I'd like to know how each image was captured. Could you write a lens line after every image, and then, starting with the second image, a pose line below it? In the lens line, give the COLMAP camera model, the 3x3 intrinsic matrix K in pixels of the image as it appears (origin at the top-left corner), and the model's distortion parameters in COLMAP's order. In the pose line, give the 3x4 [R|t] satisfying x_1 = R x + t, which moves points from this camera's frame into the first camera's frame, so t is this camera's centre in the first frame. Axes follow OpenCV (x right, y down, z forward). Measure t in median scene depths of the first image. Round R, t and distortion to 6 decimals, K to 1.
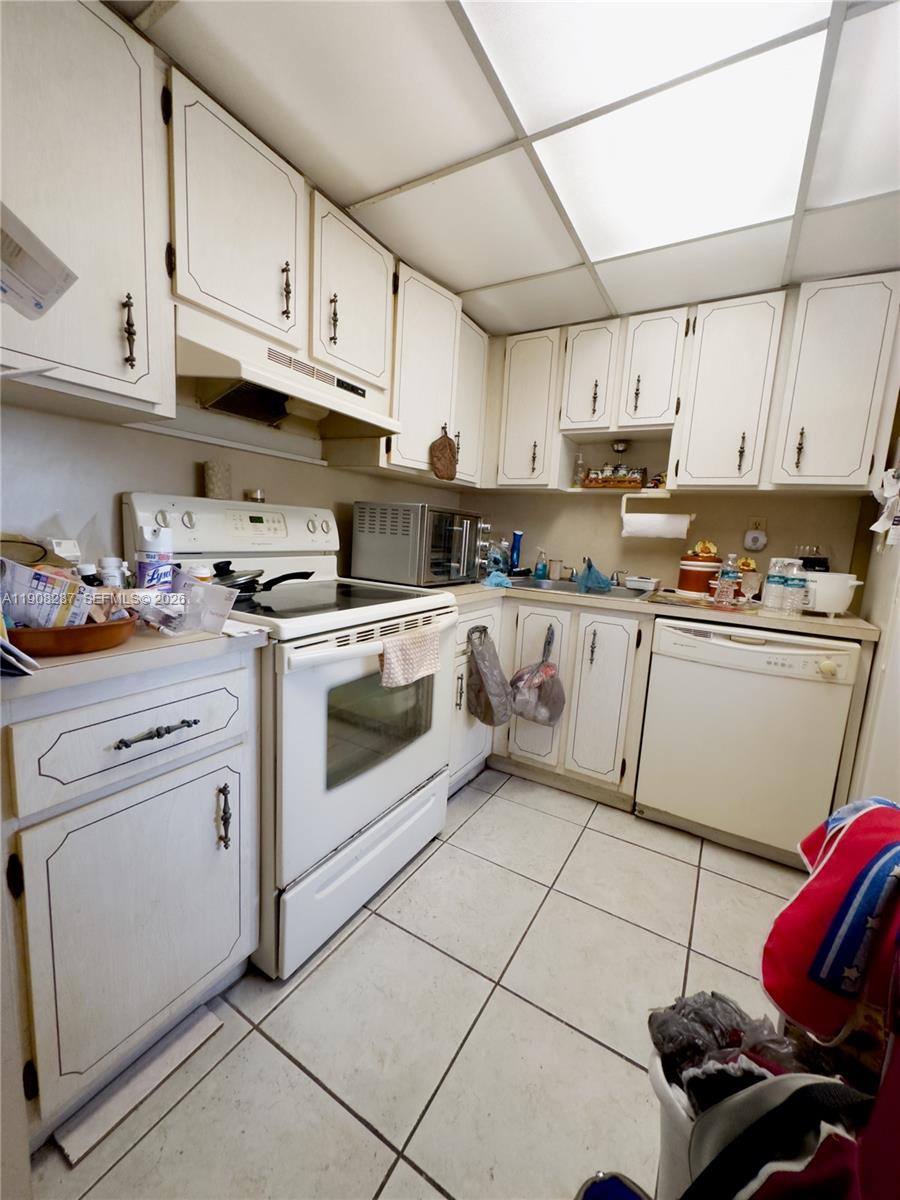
lens RADIAL K [[481.3, 0, 449.3], [0, 481.3, 598.8], [0, 0, 1]] dist [-0.000834, 0.000397]
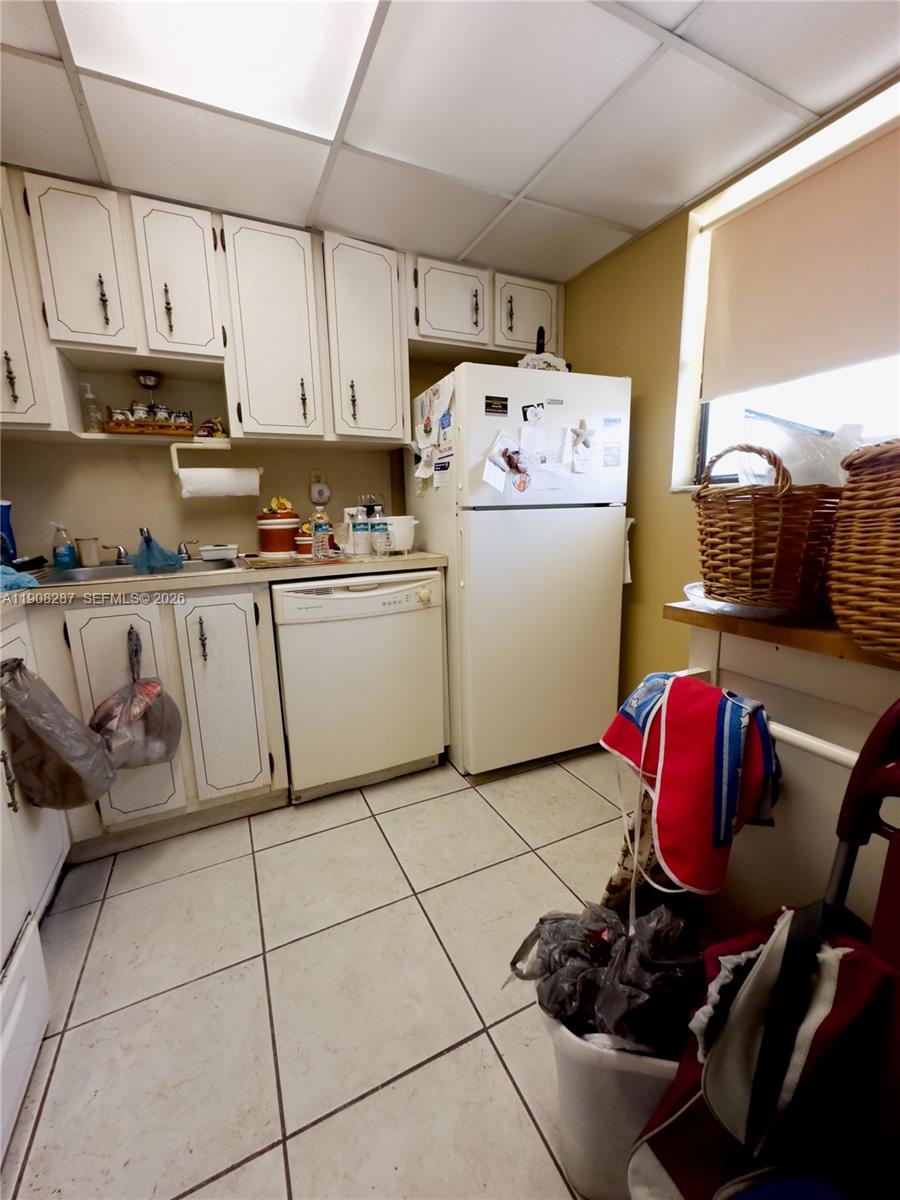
lens RADIAL K [[481.3, 0, 449.3], [0, 481.3, 598.8], [0, 0, 1]] dist [-0.000834, 0.000397]
pose [[0.547497, -0.222359, 0.806724, -0.094198], [0.173323, 0.973277, 0.150638, -0.011032], [-0.818661, 0.057350, 0.571406, 0.223562]]
